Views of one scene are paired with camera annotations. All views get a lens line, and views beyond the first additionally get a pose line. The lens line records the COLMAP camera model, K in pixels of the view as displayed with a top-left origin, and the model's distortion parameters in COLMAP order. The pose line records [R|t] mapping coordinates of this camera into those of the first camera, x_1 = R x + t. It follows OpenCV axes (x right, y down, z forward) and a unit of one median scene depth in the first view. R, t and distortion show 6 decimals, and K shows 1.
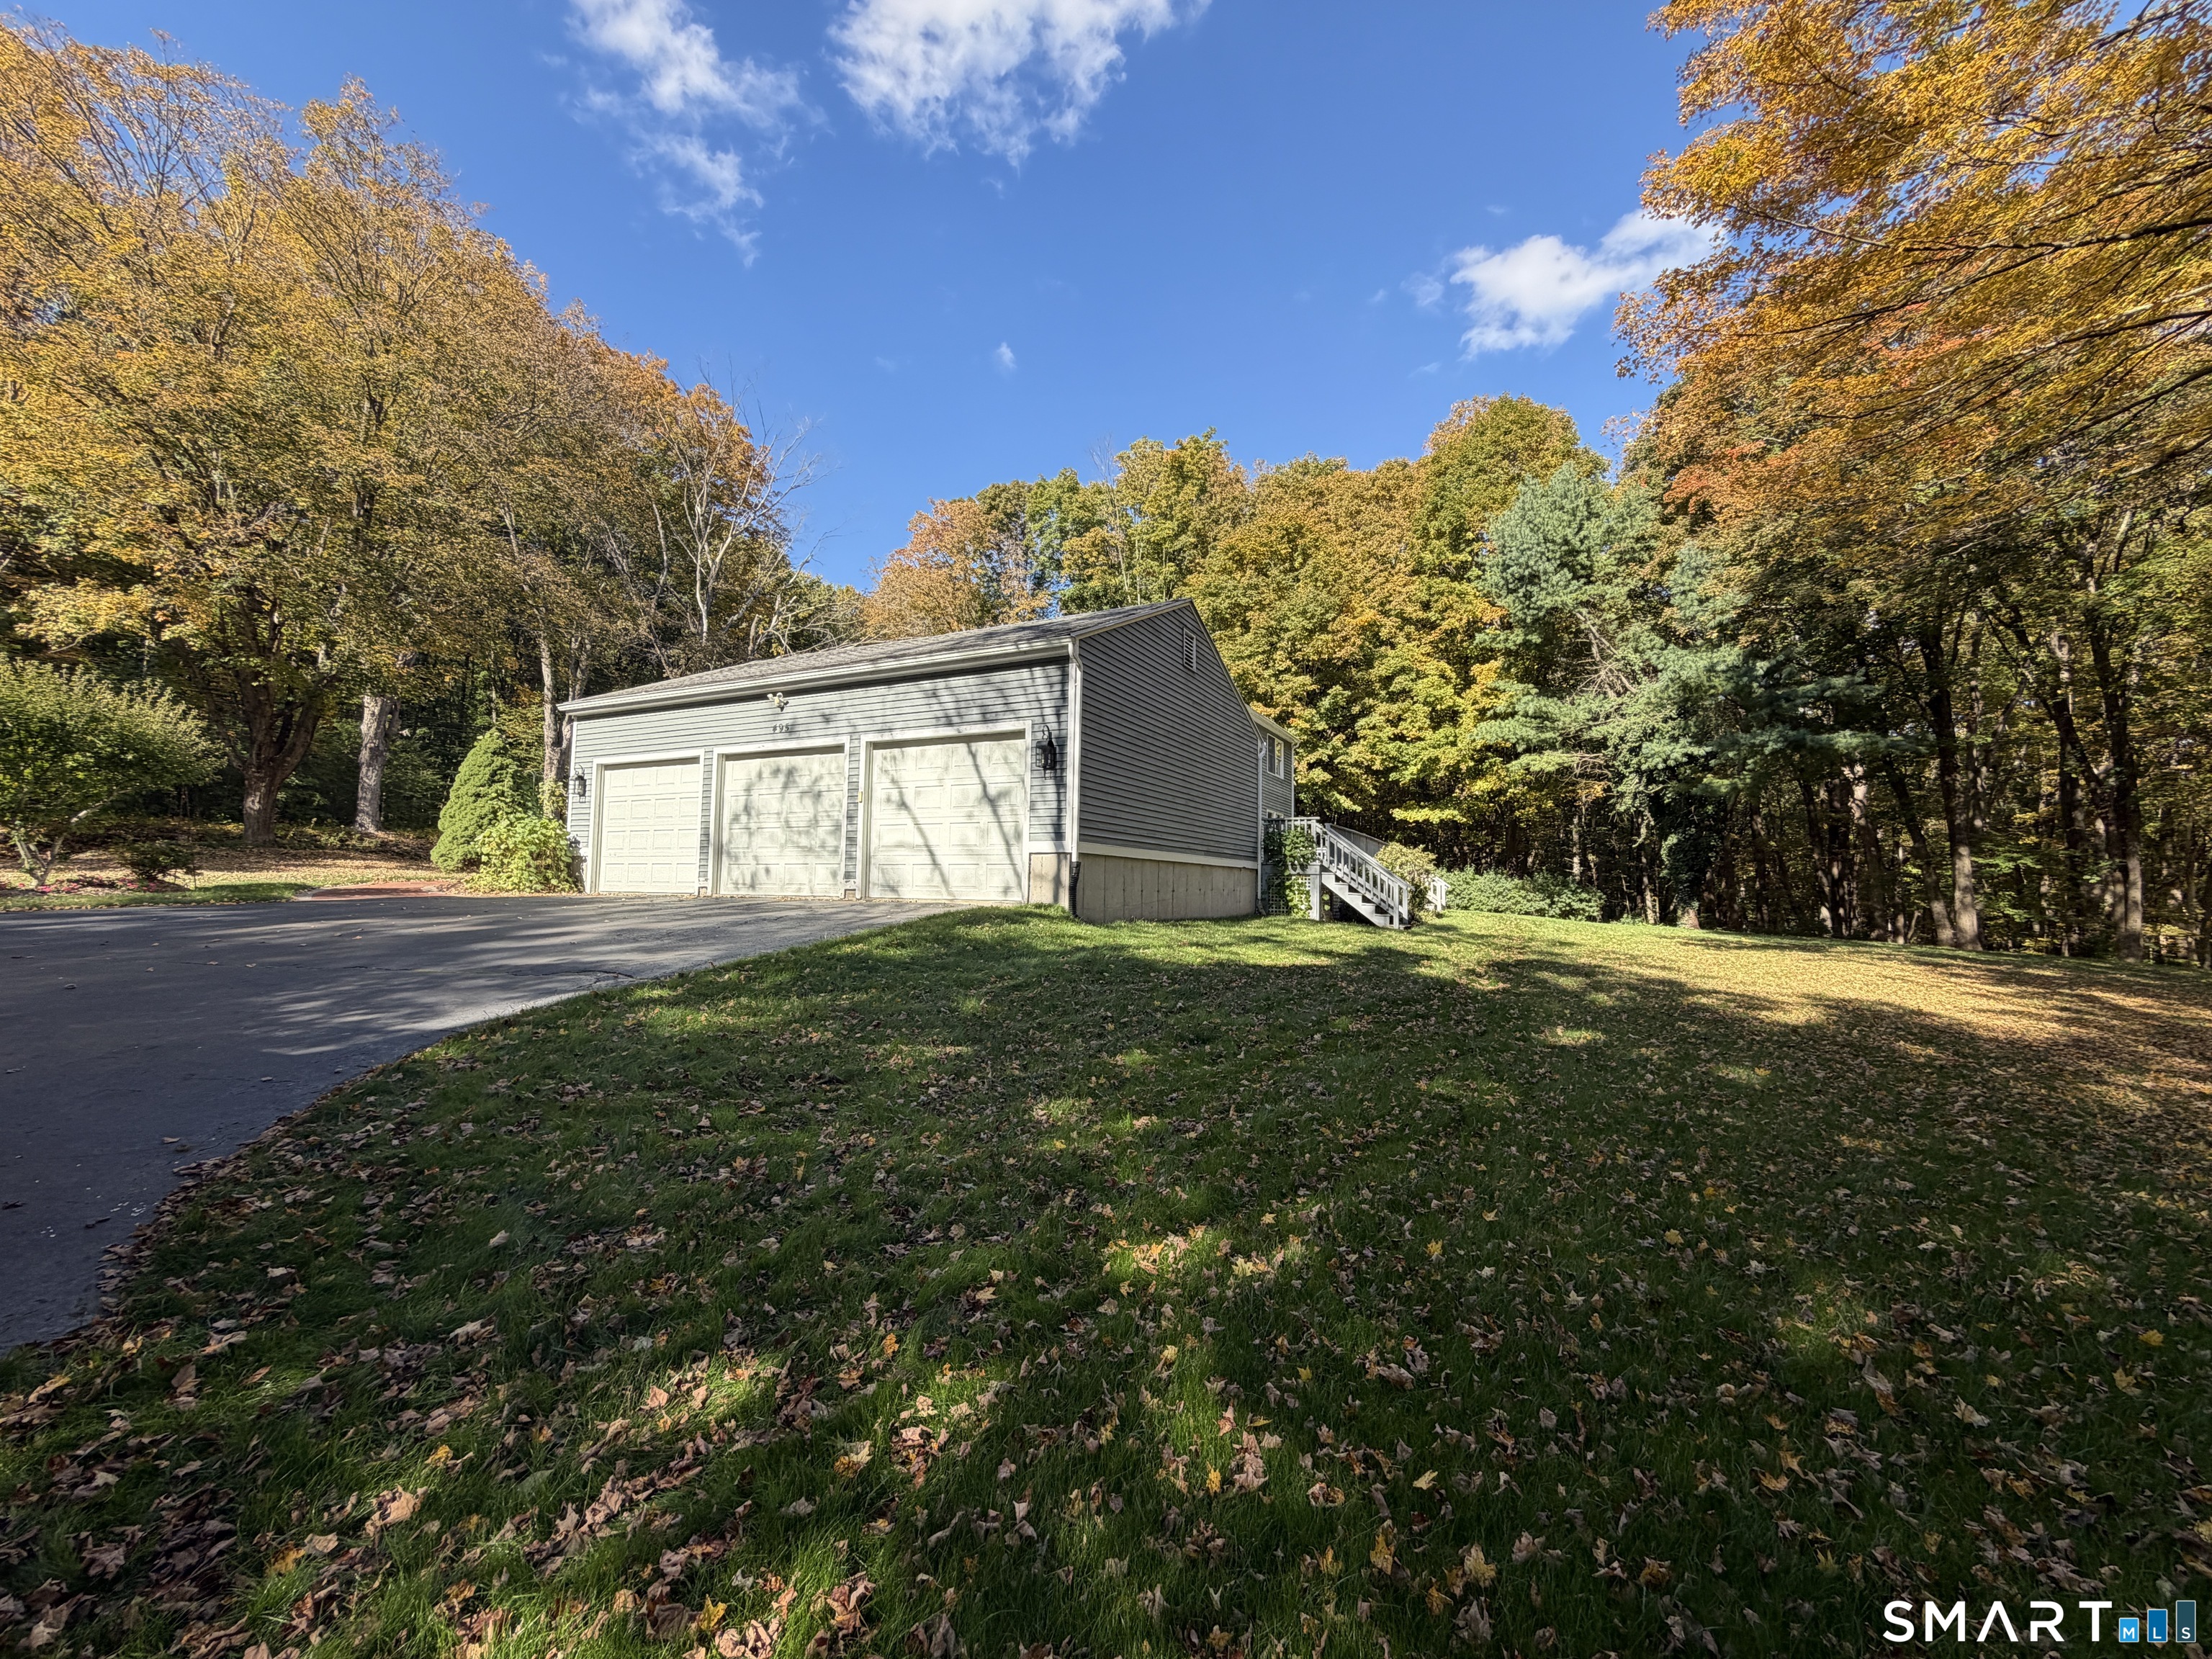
lens RADIAL K [[878.5, 0, 1106.0], [0, 878.5, 829.5], [0, 0, 1]] dist [0.001323, 0.000086]
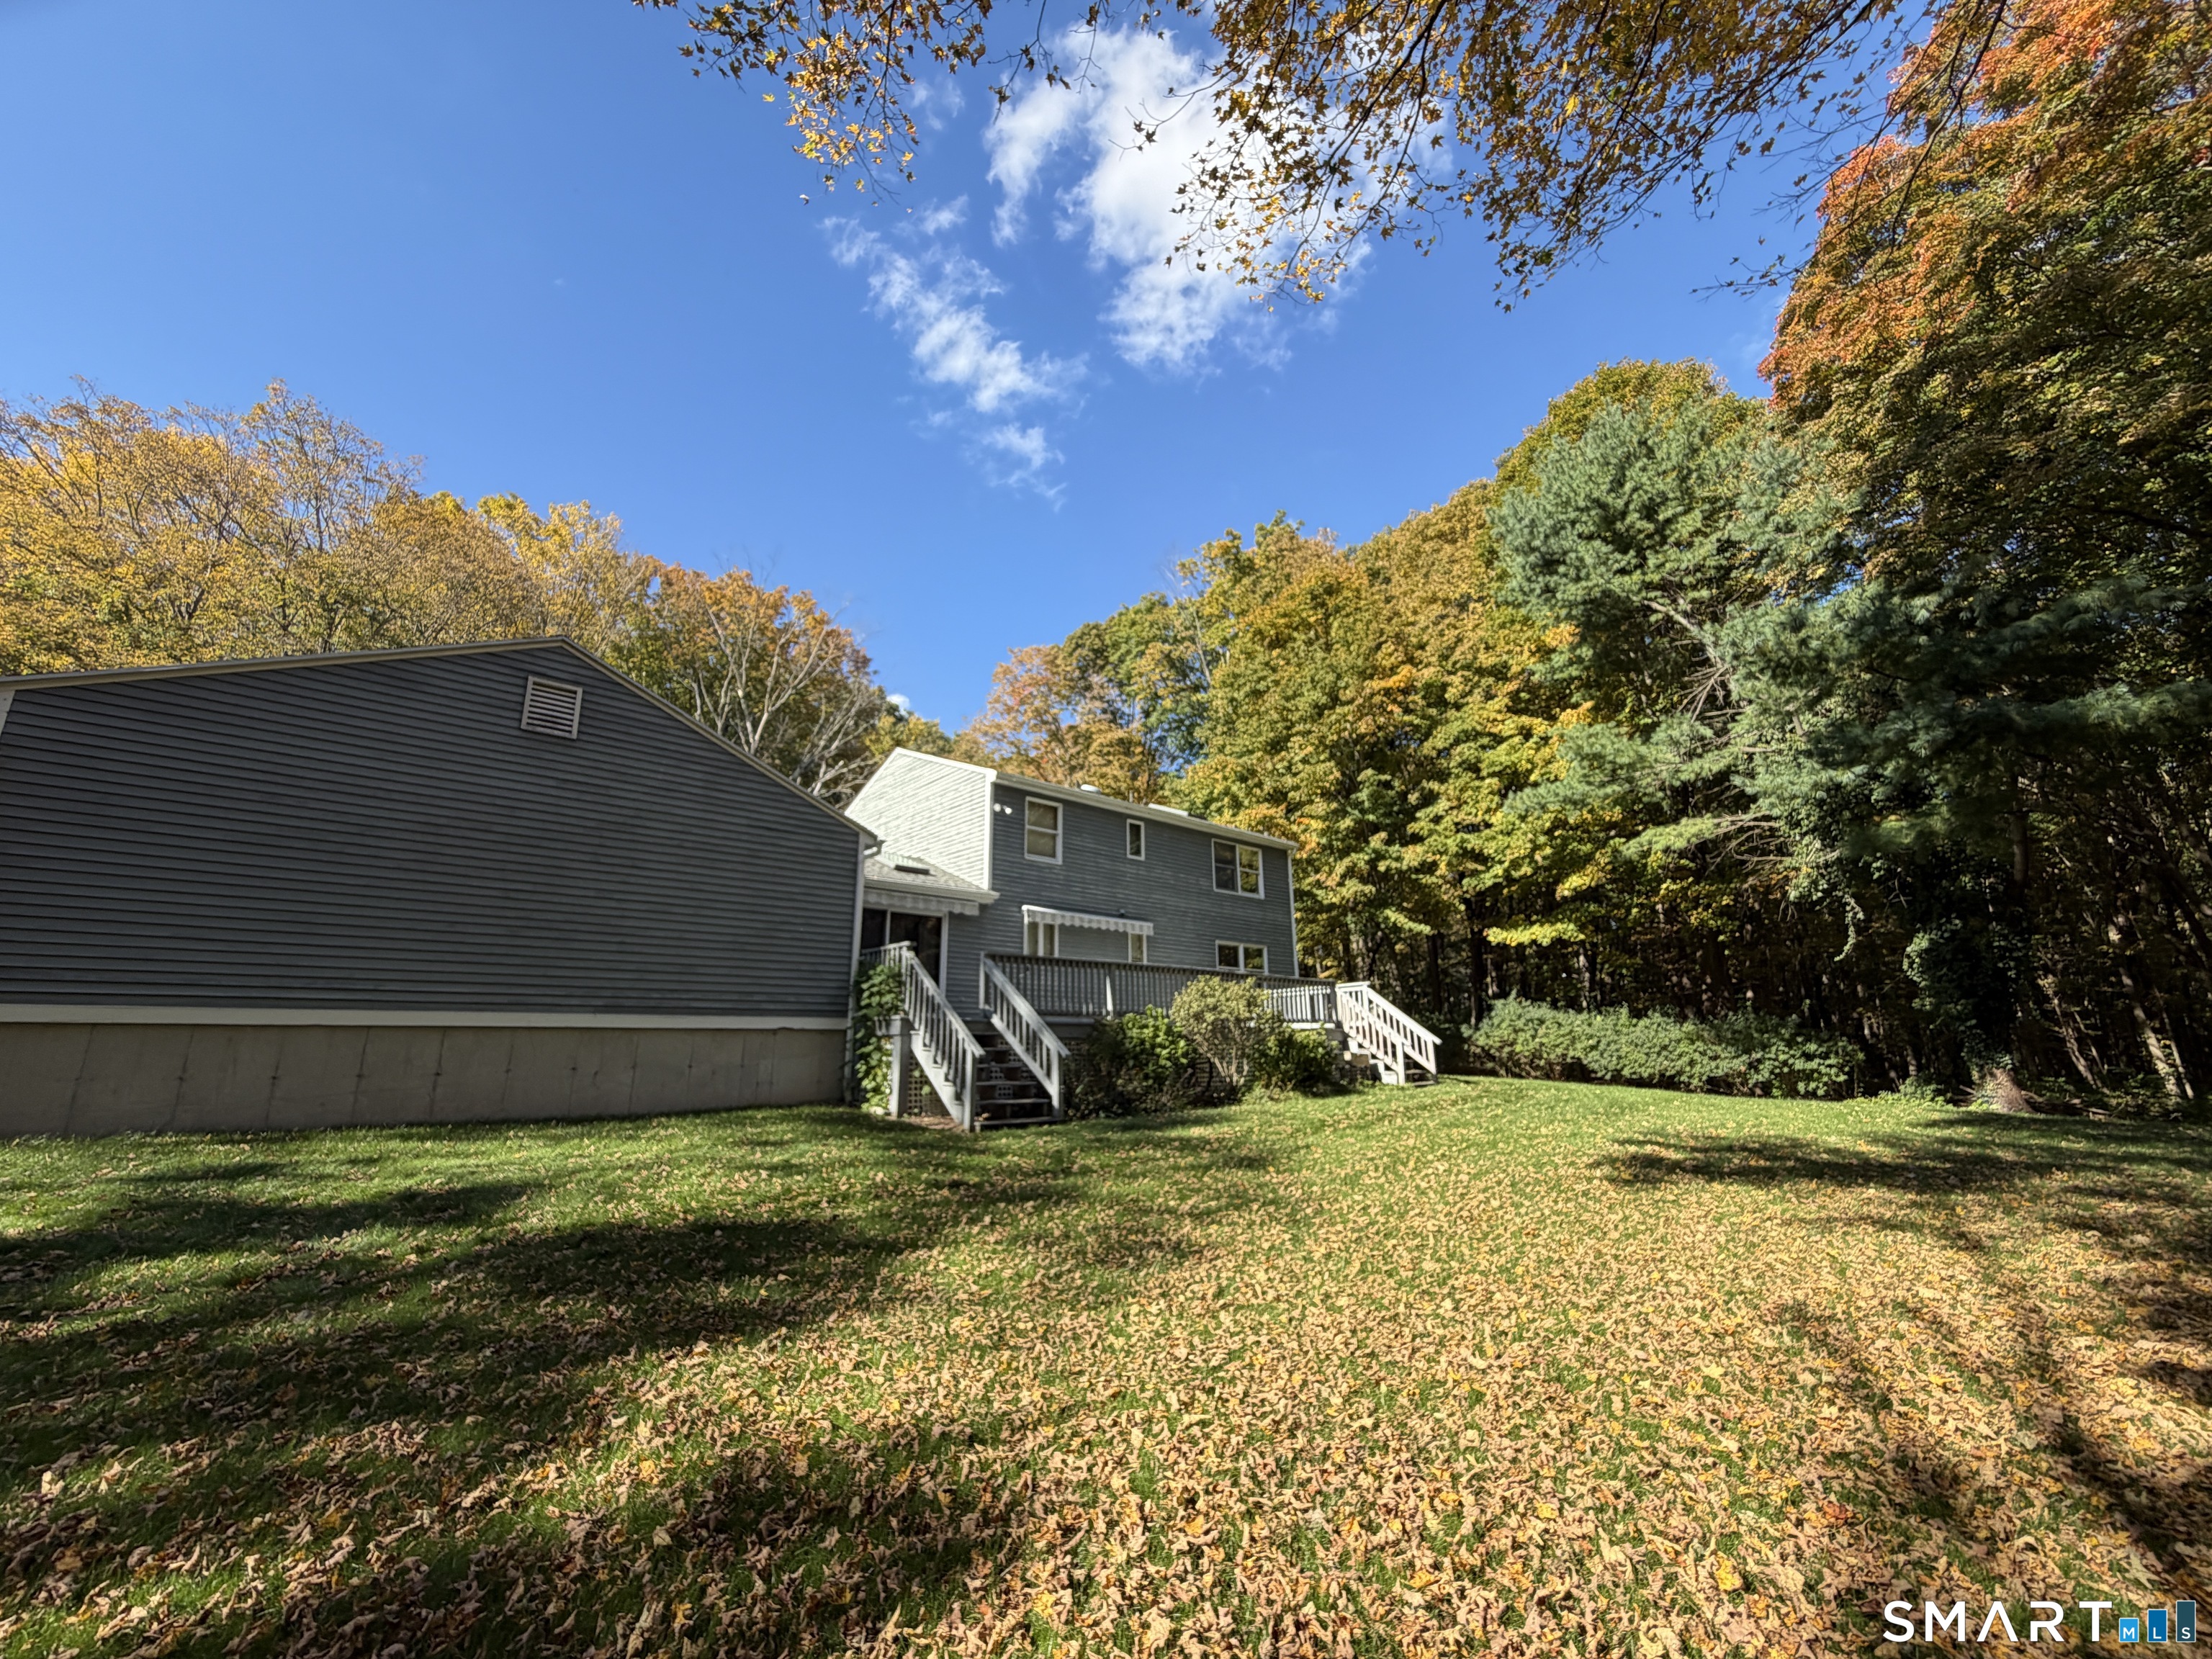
lens RADIAL K [[883.8, 0, 1099.1], [0, 883.8, 833.1], [0, 0, 1]] dist [-0.001057, -0.000075]
pose [[0.928724, -0.114622, -0.352609, 0.303266], [0.051061, 0.981493, -0.184565, 0.016852], [0.367238, 0.153405, 0.917389, 0.230139]]
